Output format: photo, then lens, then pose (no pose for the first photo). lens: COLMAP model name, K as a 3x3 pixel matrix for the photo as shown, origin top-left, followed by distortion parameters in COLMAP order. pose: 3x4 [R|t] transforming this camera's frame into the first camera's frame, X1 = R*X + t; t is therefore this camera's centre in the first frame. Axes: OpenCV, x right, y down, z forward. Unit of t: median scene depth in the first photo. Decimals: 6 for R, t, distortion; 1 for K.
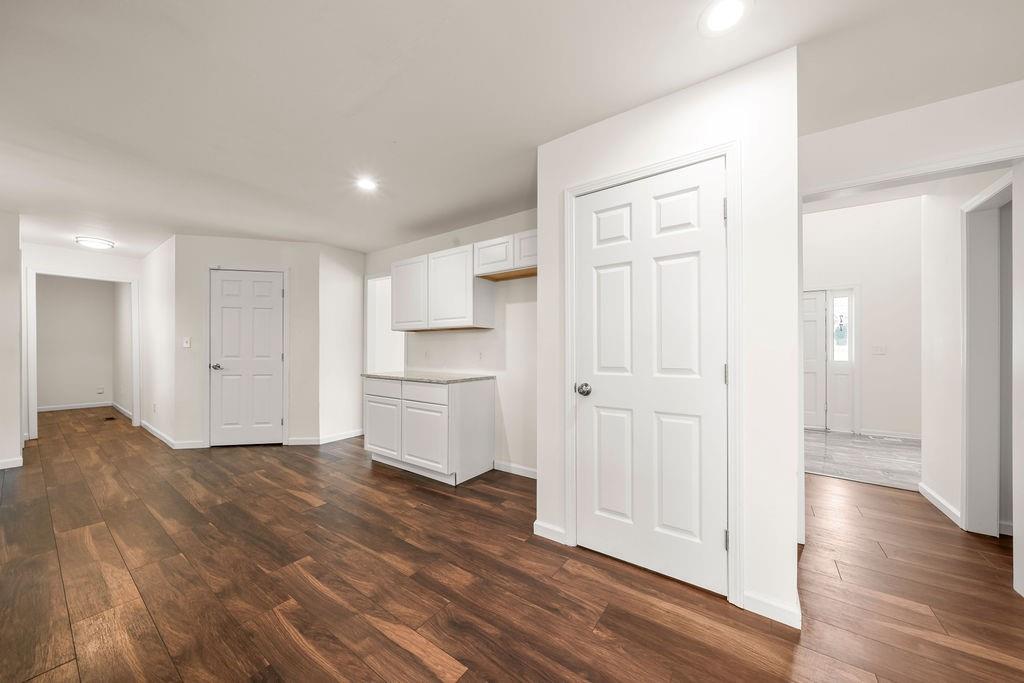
lens RADIAL K [[348.1, 0, 516.5], [0, 348.1, 348.0], [0, 0, 1]] dist [-0.008597, 0.000546]
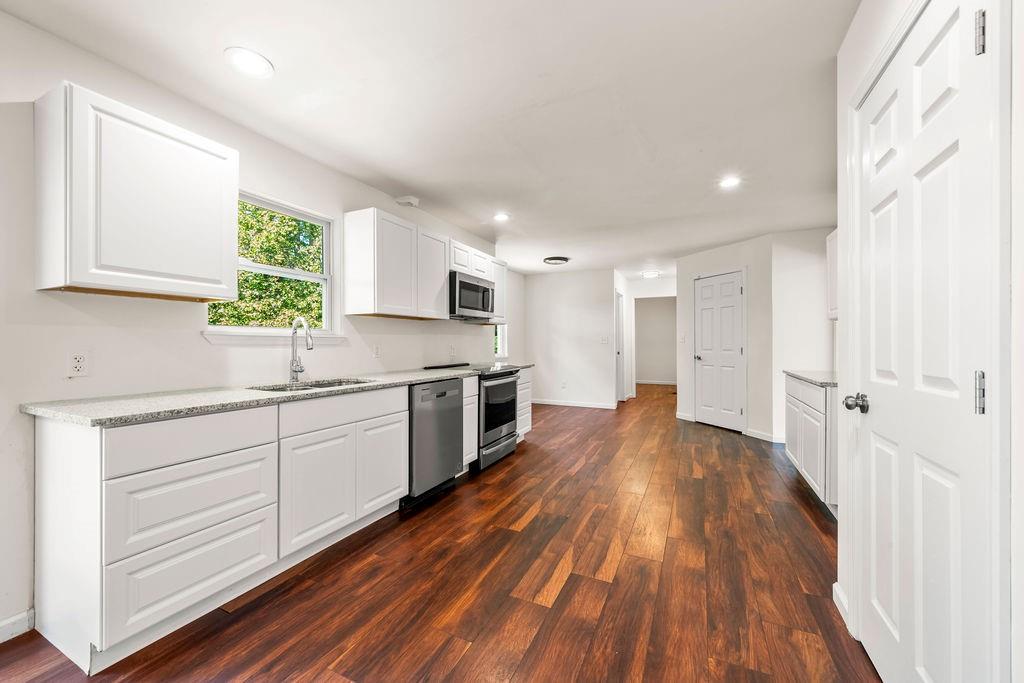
lens RADIAL K [[391.1, 0, 516.7], [0, 391.1, 343.4], [0, 0, 1]] dist [-0.000356, -0.000131]
pose [[0.171035, -0.004300, -0.985256, 0.617550], [0.005917, 0.999977, -0.003337, 0.004985], [0.985247, -0.005259, 0.171057, 0.186745]]
